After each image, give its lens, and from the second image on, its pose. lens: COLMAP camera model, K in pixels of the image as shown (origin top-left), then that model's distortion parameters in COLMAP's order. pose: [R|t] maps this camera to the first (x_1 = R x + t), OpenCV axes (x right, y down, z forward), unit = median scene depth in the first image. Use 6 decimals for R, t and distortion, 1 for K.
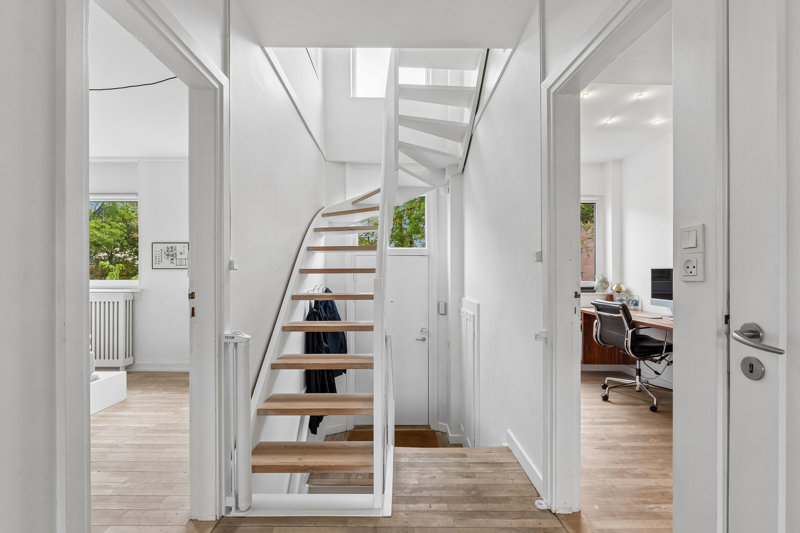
lens RADIAL K [[381.0, 0, 401.1], [0, 381.0, 269.2], [0, 0, 1]] dist [-0.000332, 0.000003]
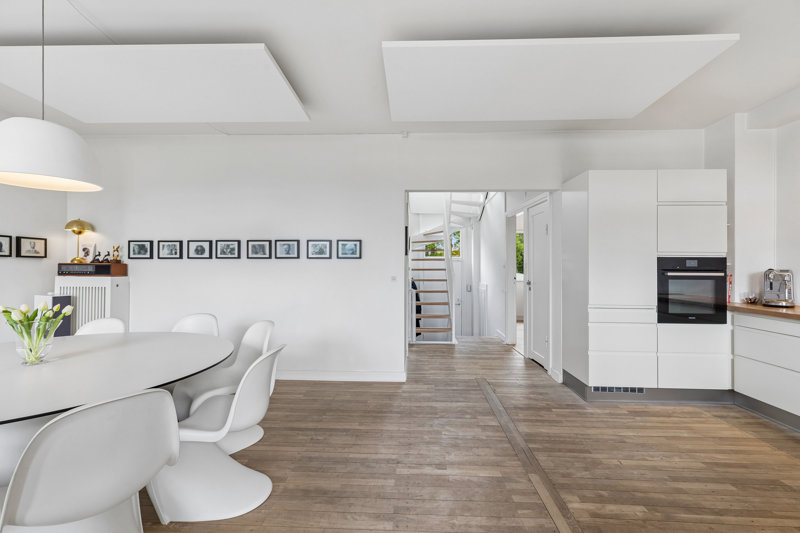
lens RADIAL K [[359.2, 0, 404.7], [0, 359.2, 266.3], [0, 0, 1]] dist [-0.011485, -0.000294]
pose [[0.999161, -0.000999, -0.040935, -0.160133], [0.001153, 0.999992, 0.003736, -0.017697], [0.040931, -0.003780, 0.999155, -0.929660]]
